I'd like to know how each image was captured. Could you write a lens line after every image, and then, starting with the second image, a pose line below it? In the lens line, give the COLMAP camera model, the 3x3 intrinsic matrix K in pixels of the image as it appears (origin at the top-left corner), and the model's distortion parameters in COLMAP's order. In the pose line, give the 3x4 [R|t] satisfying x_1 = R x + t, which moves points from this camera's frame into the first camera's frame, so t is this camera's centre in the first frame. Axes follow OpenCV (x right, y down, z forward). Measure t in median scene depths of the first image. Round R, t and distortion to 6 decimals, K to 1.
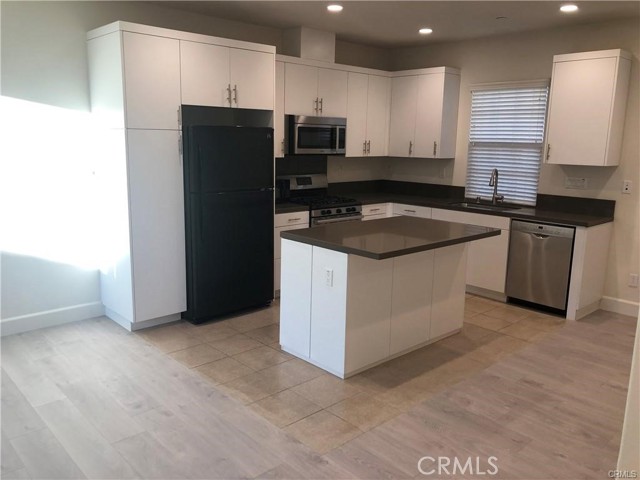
lens RADIAL K [[526.5, 0, 320.0], [0, 526.5, 240.0], [0, 0, 1]] dist [0.059182, -0.056658]
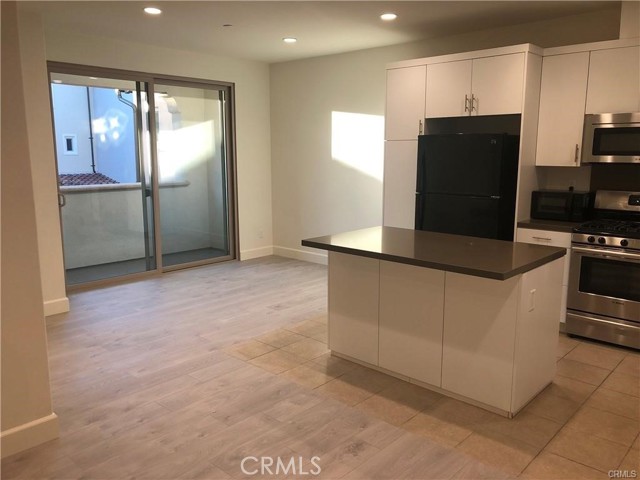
lens RADIAL K [[526.5, 0, 320.0], [0, 526.5, 240.0], [0, 0, 1]] dist [0.059182, -0.056658]
pose [[0.076401, 0.150968, -0.985582, 0.807704], [-0.189666, 0.972623, 0.134281, -0.087645], [0.978872, 0.176673, 0.102943, 0.589289]]
